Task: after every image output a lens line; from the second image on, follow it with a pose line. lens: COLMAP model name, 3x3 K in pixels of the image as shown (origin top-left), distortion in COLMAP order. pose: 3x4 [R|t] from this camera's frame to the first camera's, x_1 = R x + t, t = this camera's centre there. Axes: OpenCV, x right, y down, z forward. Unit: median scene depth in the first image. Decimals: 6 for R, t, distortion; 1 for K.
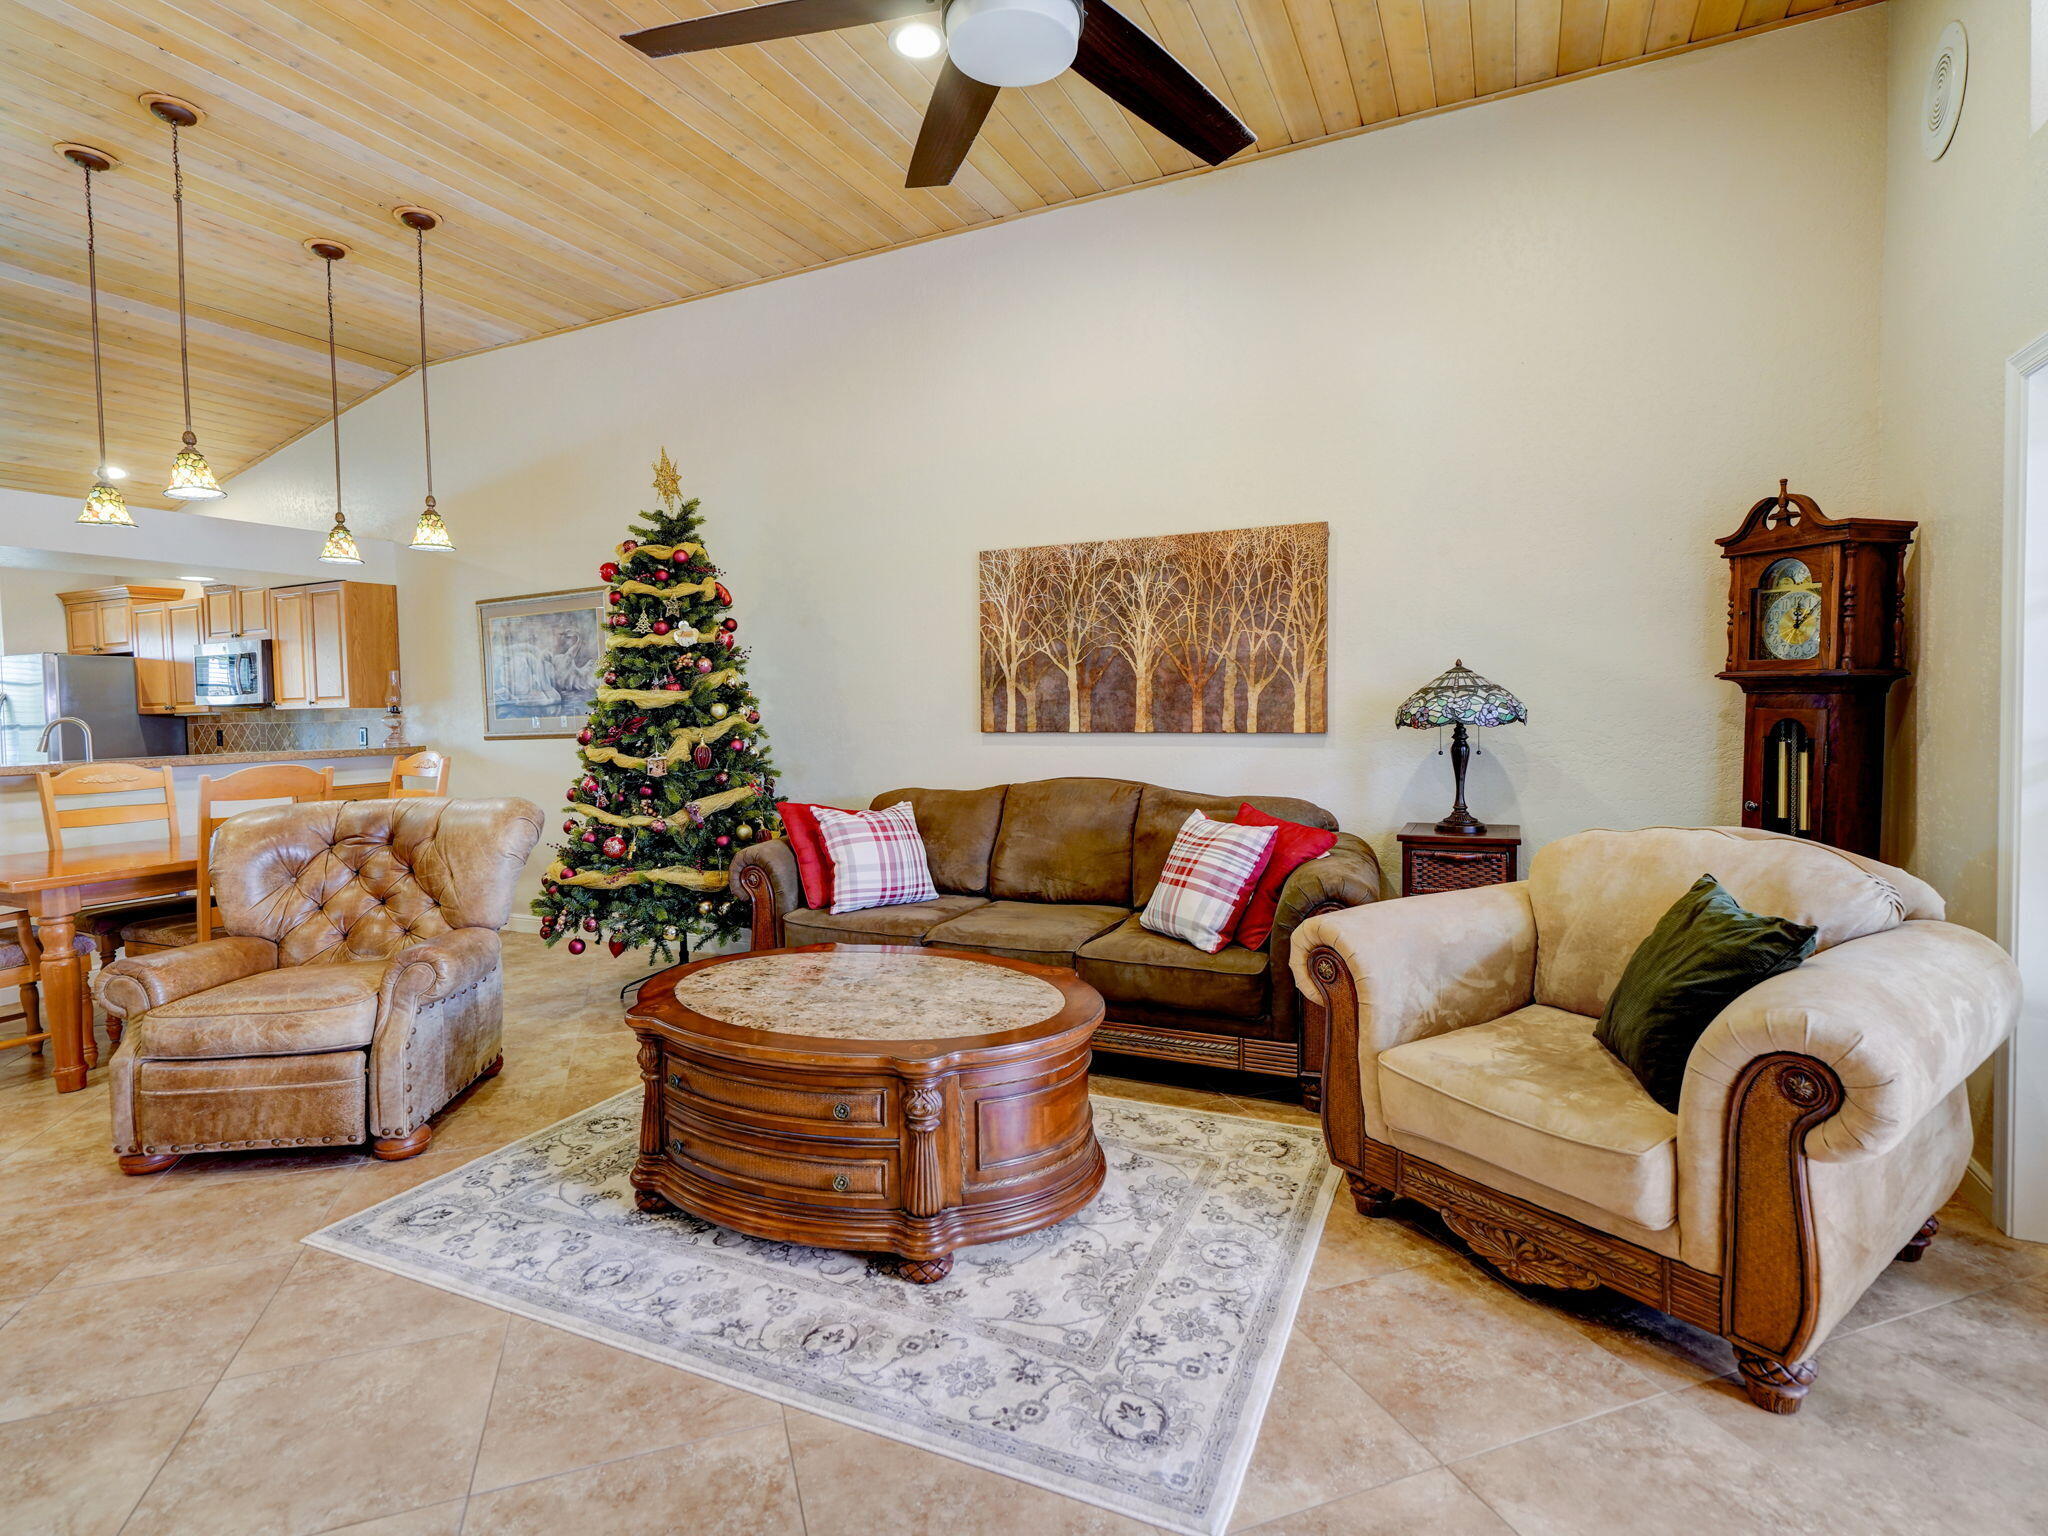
lens RADIAL K [[1032.7, 0, 1023.6], [0, 1032.7, 749.9], [0, 0, 1]] dist [-0.004727, 0.001073]
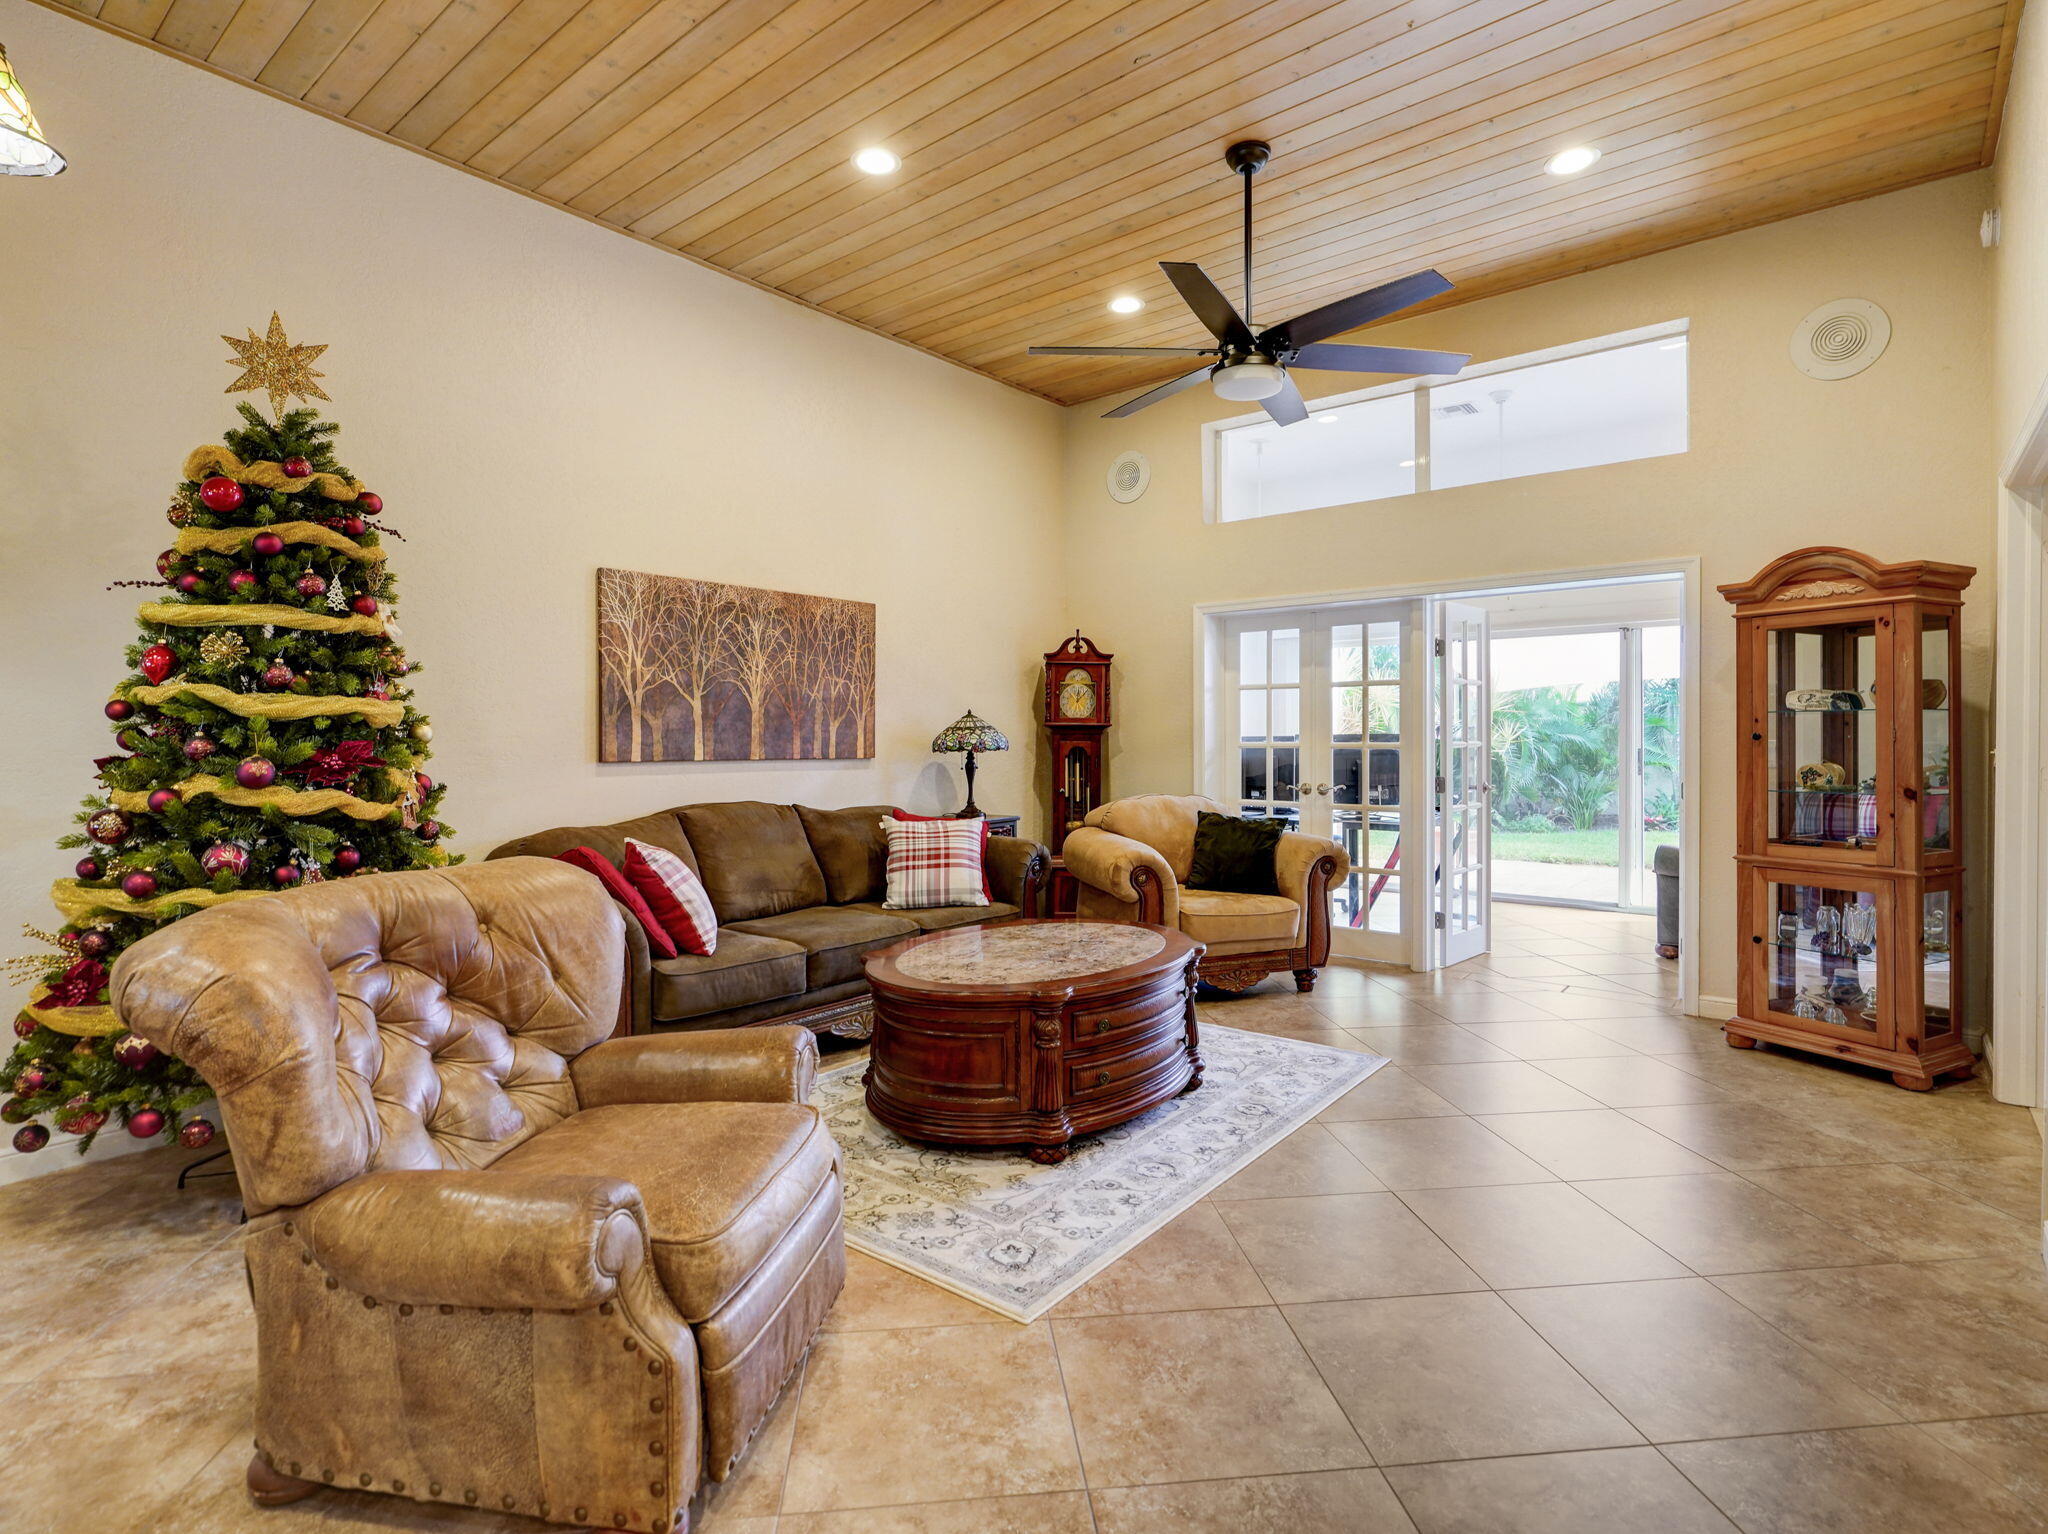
lens RADIAL K [[1032.7, 0, 1024.7], [0, 1032.7, 751.3], [0, 0, 1]] dist [-0.004727, 0.001073]
pose [[0.231727, 0.002346, 0.972778, -0.914667], [0.042250, 0.999029, -0.012474, 0.000138], [-0.971863, 0.043991, 0.231403, 0.455799]]
